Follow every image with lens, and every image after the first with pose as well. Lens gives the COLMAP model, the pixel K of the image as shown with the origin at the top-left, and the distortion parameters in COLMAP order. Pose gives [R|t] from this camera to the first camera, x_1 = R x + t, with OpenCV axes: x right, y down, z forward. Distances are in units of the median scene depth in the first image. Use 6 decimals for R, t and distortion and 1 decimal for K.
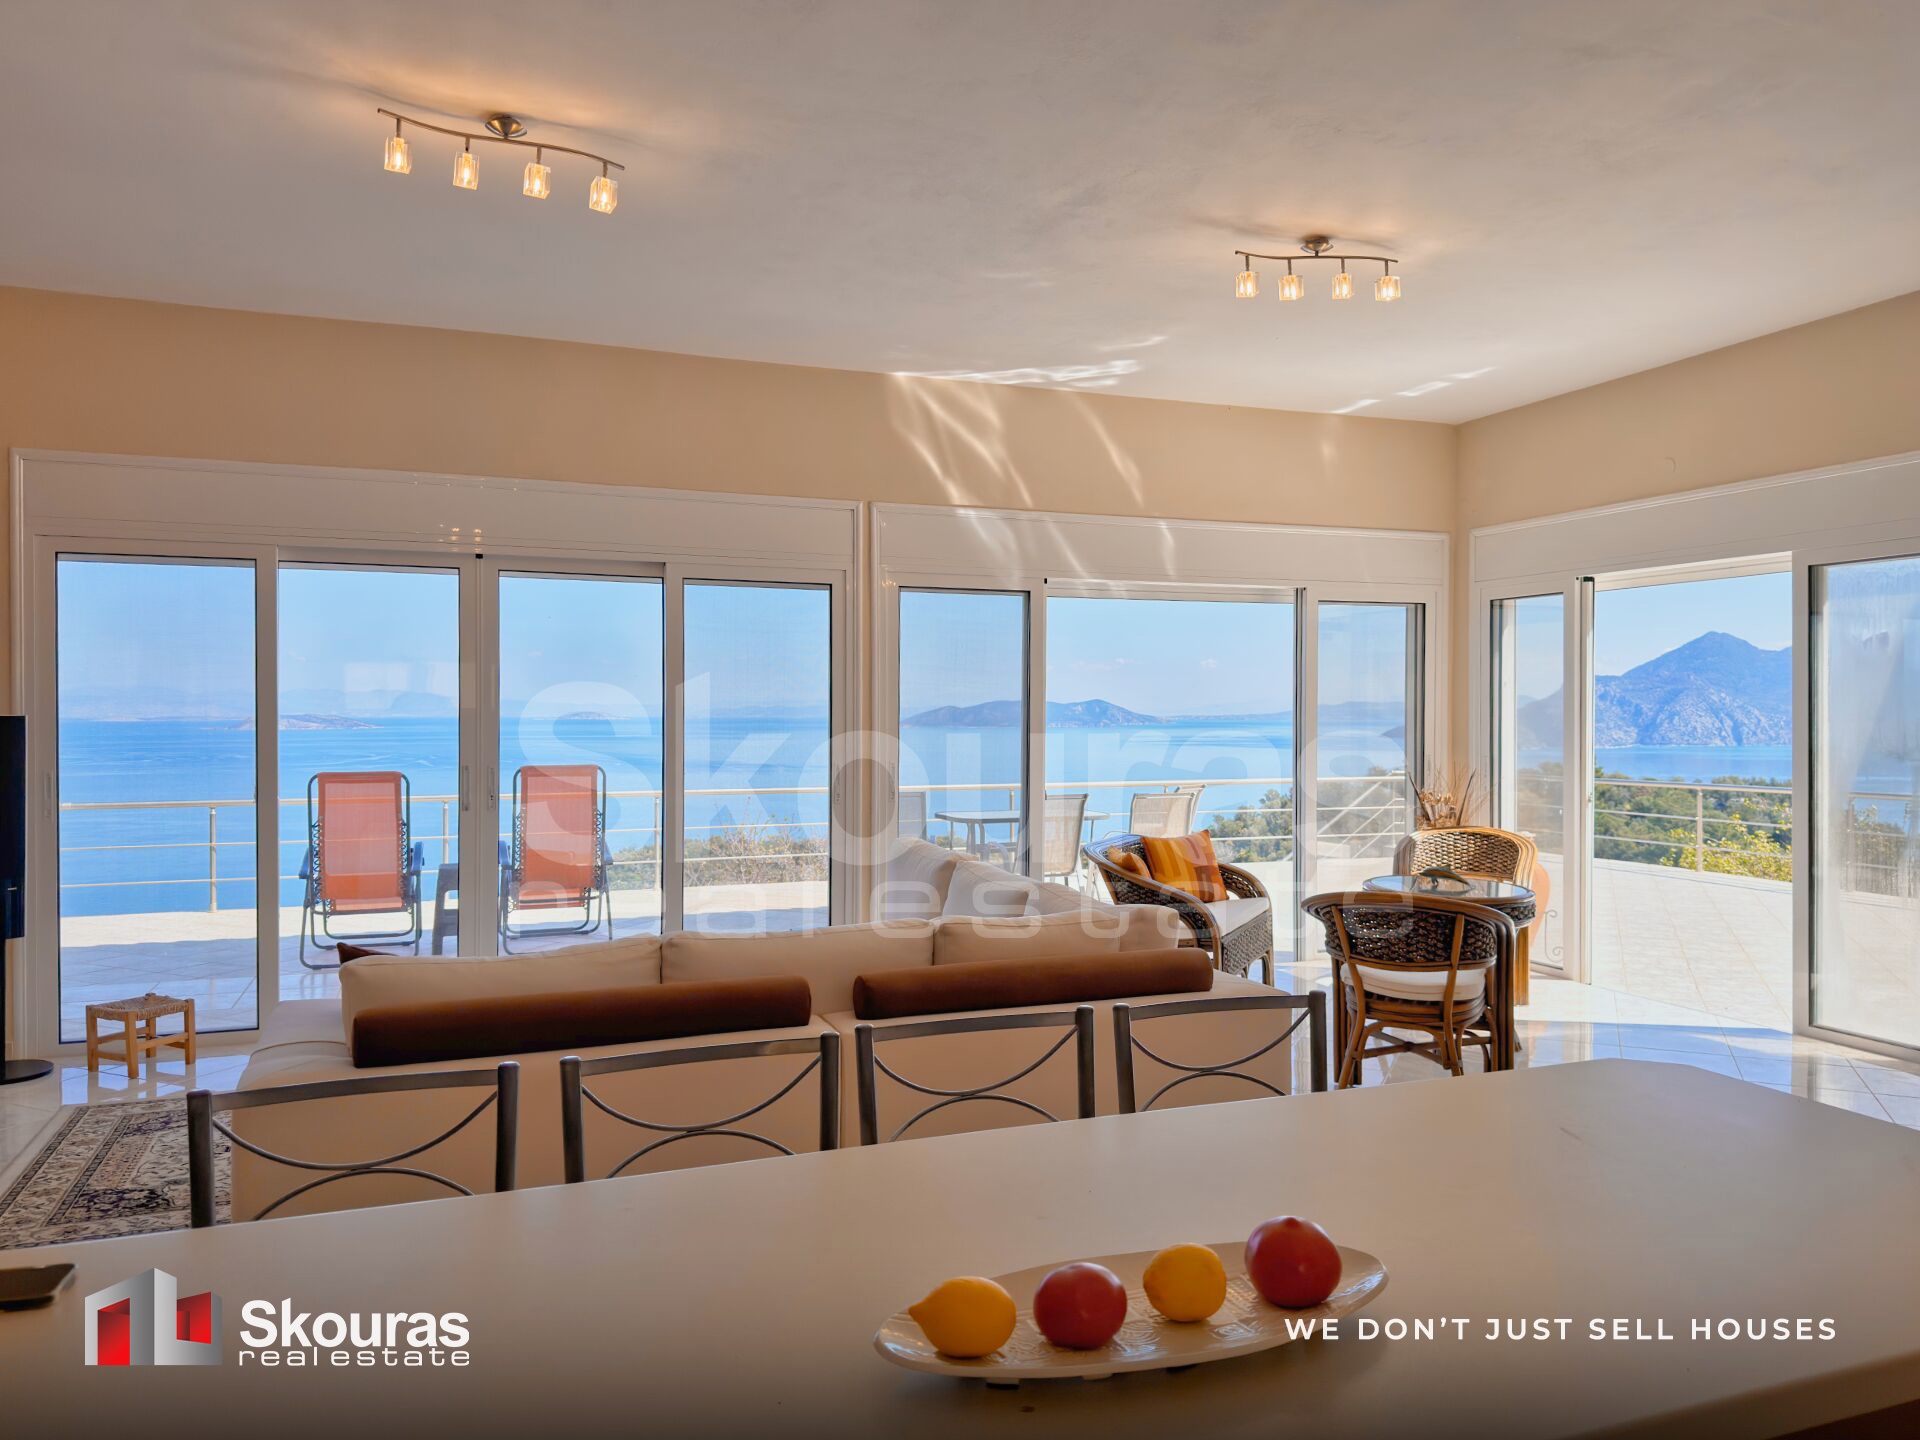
lens RADIAL K [[1349.9, 0, 936.1], [0, 1349.9, 708.3], [0, 0, 1]] dist [0.105582, -0.127468]
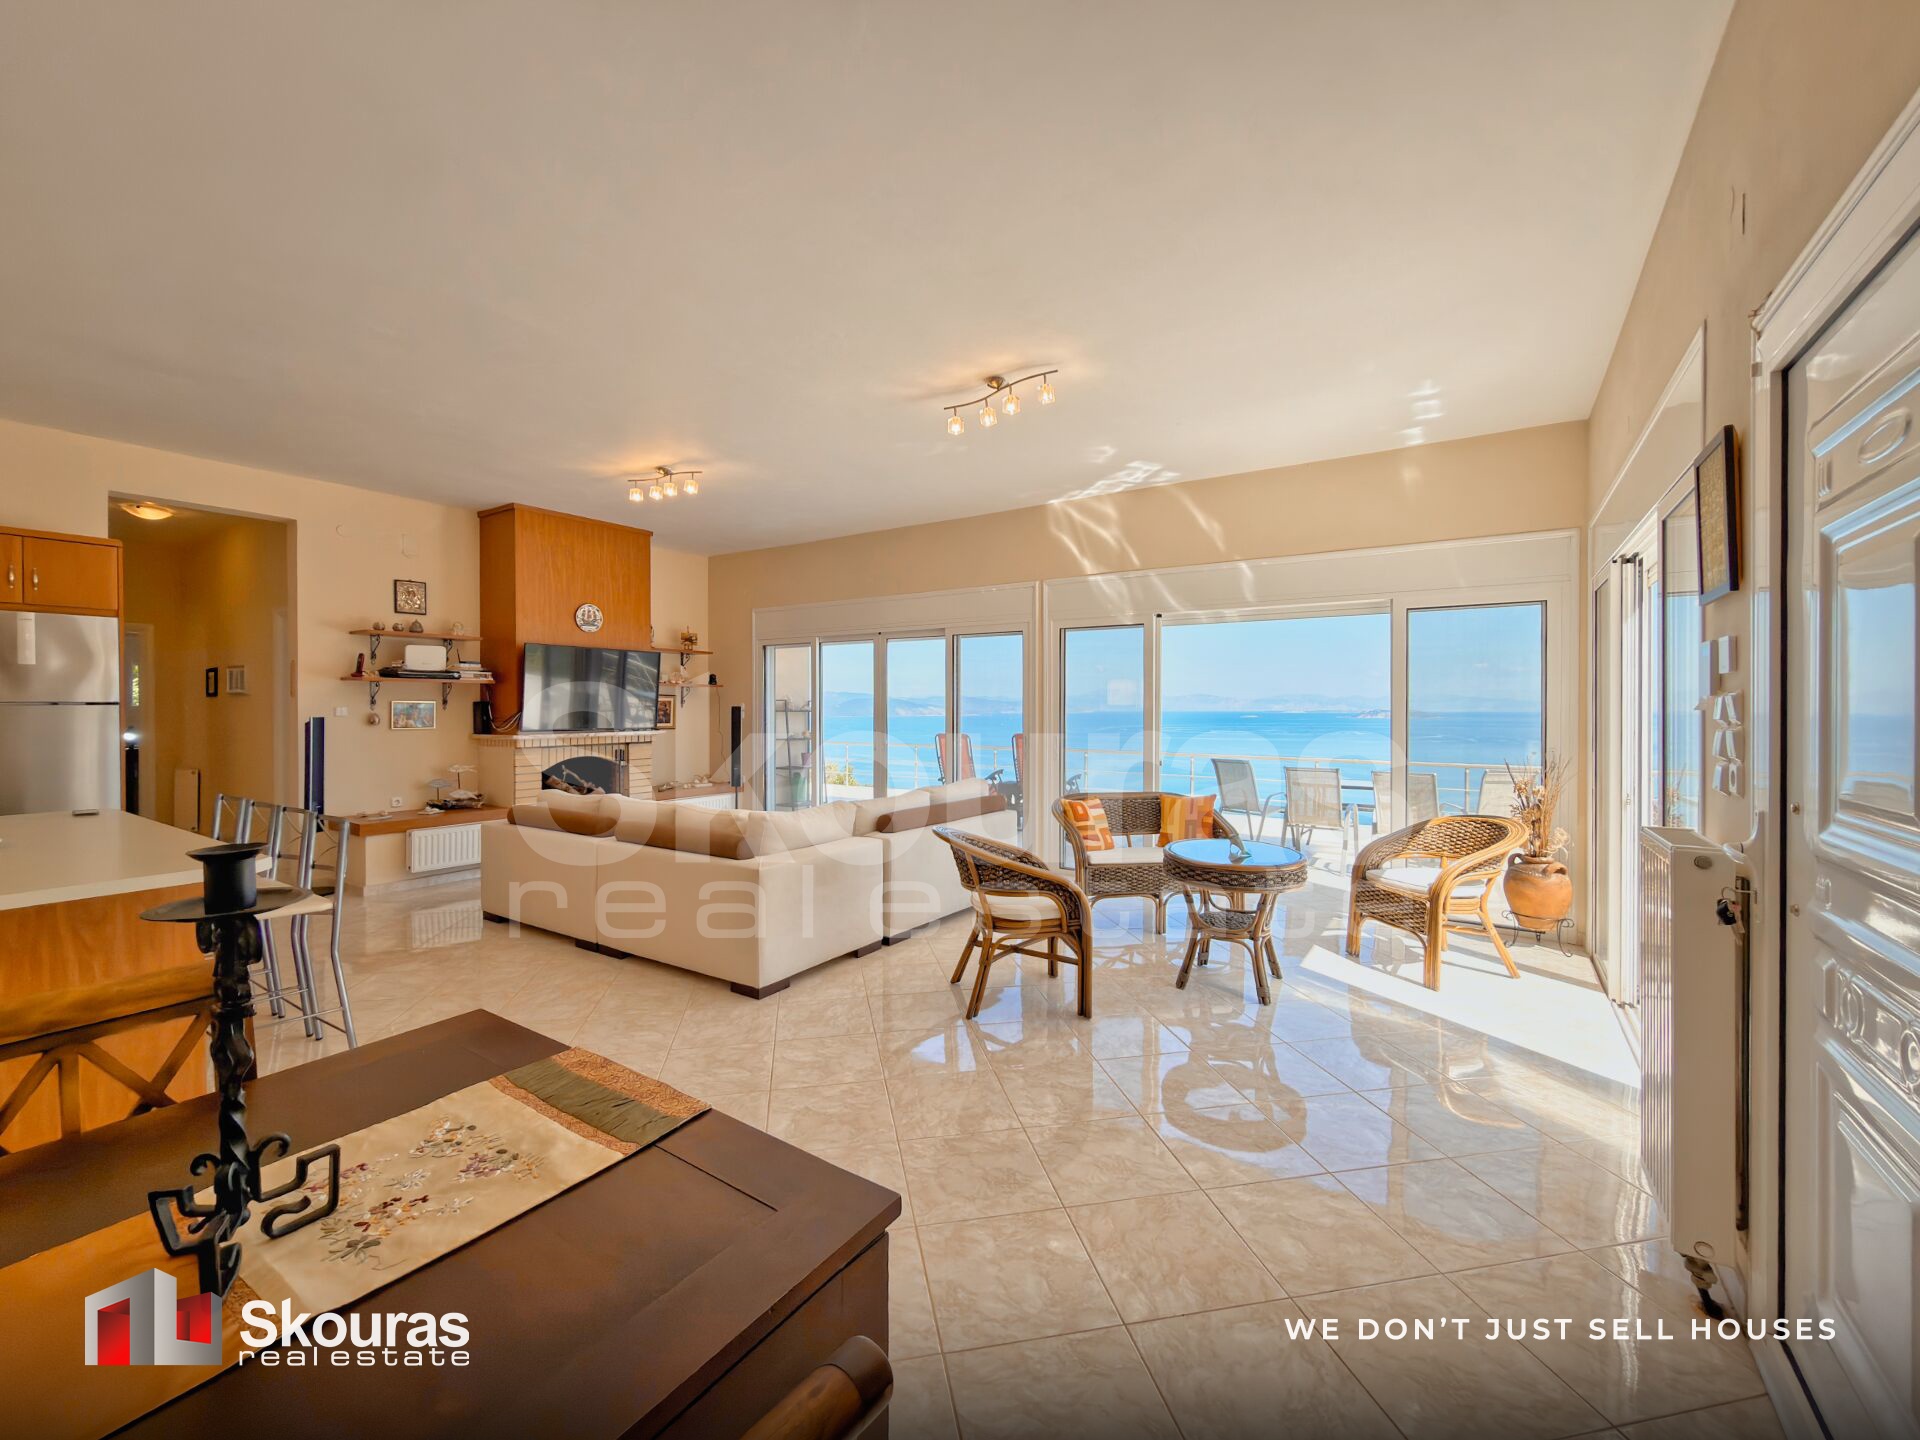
lens RADIAL K [[768.3, 0, 955.5], [0, 768.3, 712.3], [0, 0, 1]] dist [0.001461, 0.000416]
pose [[0.586010, 0.006987, -0.810273, 0.662470], [0.000013, 0.999963, 0.008632, 0.003301], [0.810304, -0.005069, 0.585988, 0.351056]]
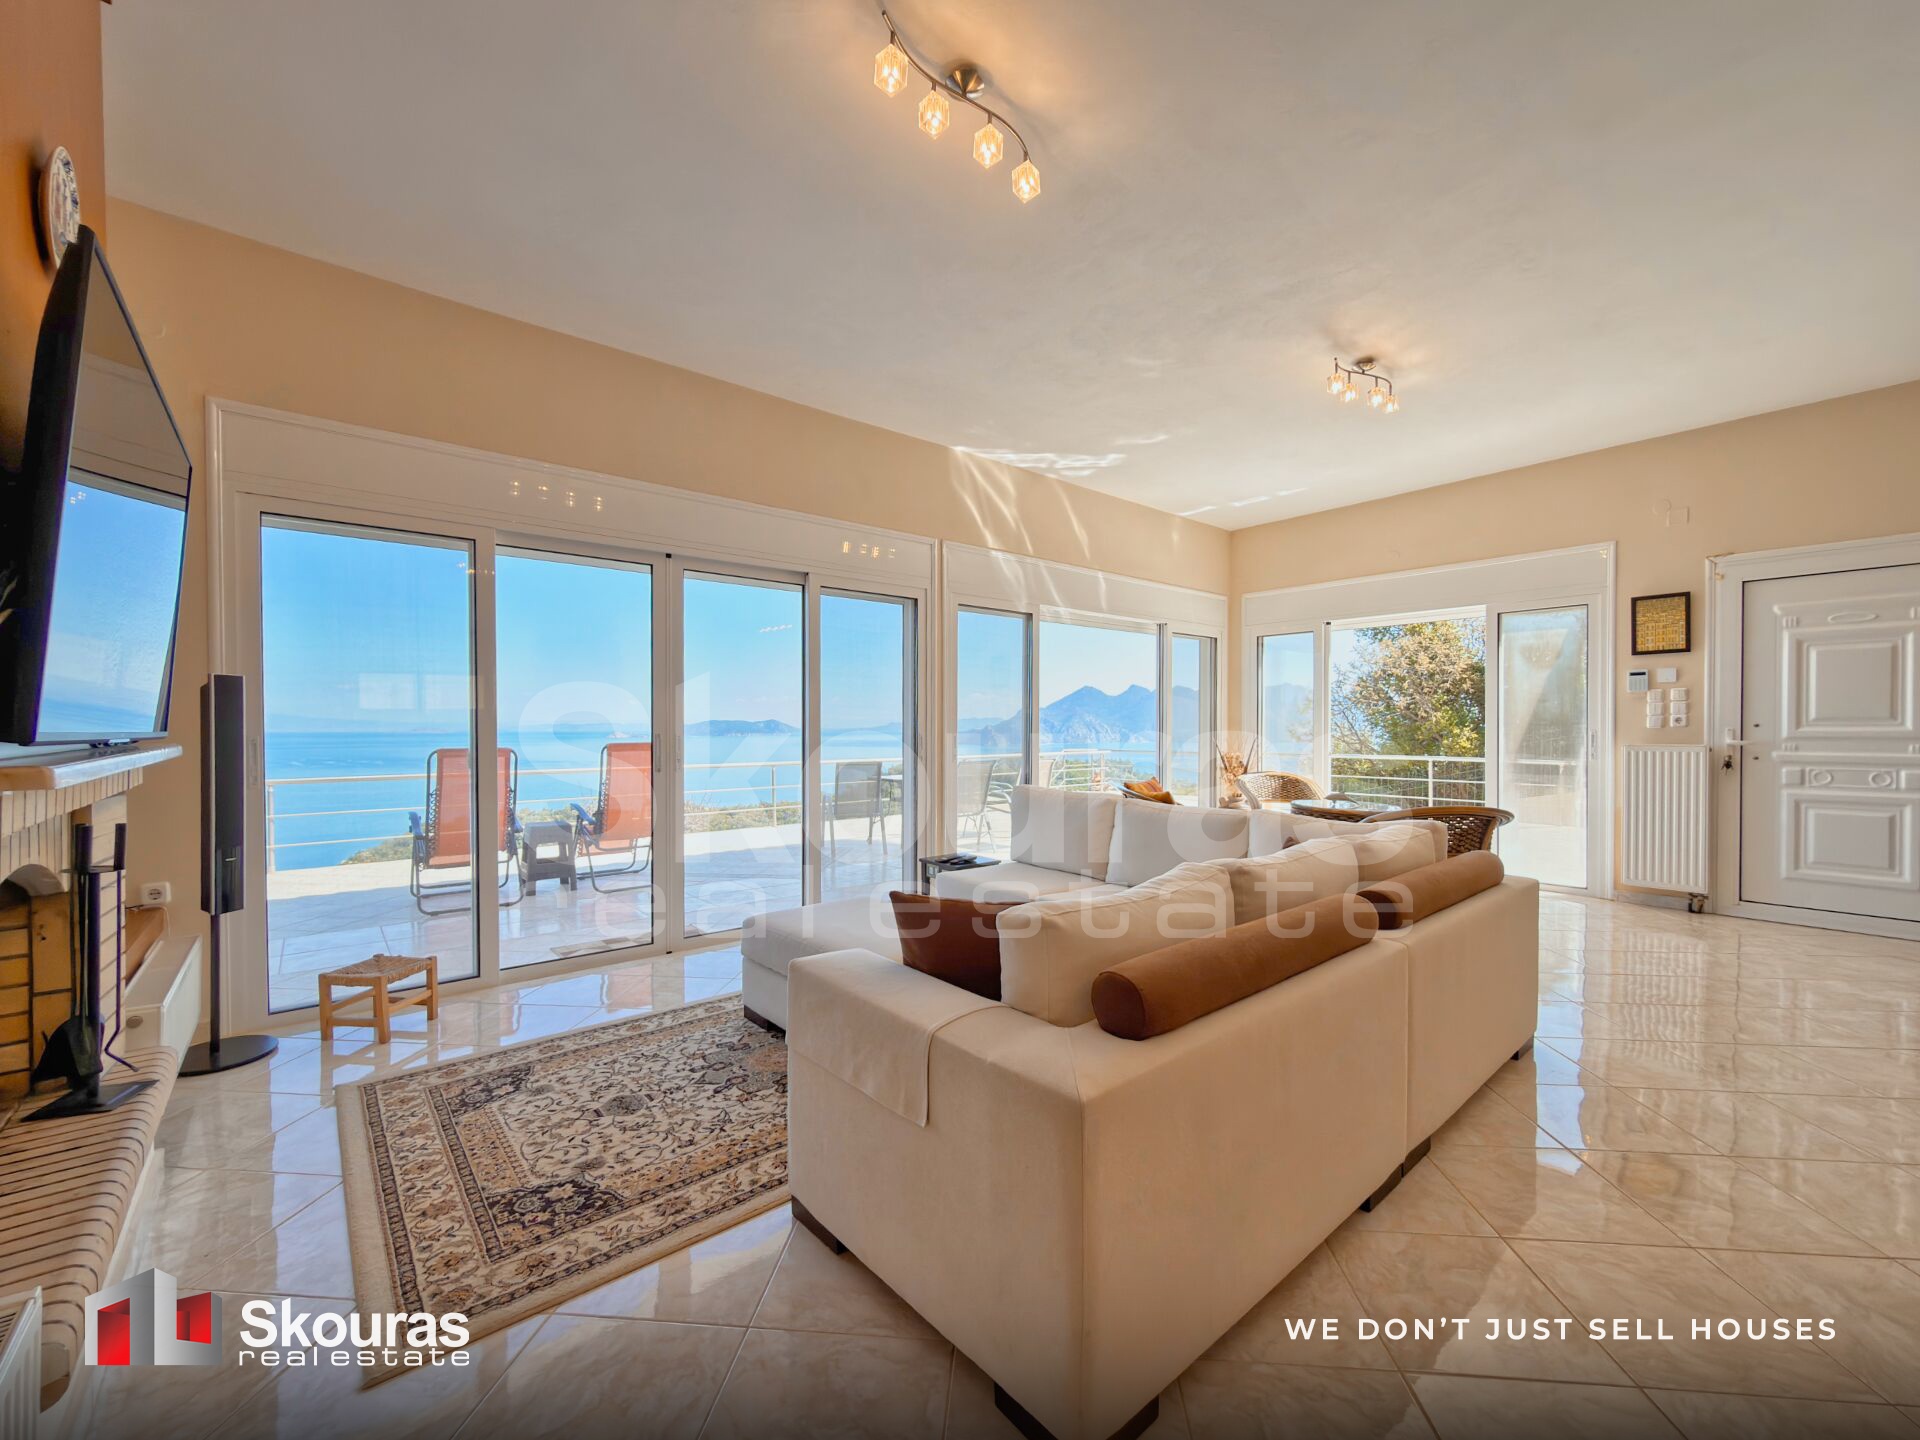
lens RADIAL K [[788.3, 0, 937.9], [0, 788.3, 727.2], [0, 0, 1]] dist [-0.001002, -0.000026]
pose [[0.944867, -0.001054, 0.327453, -0.304162], [-0.000706, 0.999986, 0.005257, 0.029030], [-0.327454, -0.005199, 0.944853, 0.259339]]
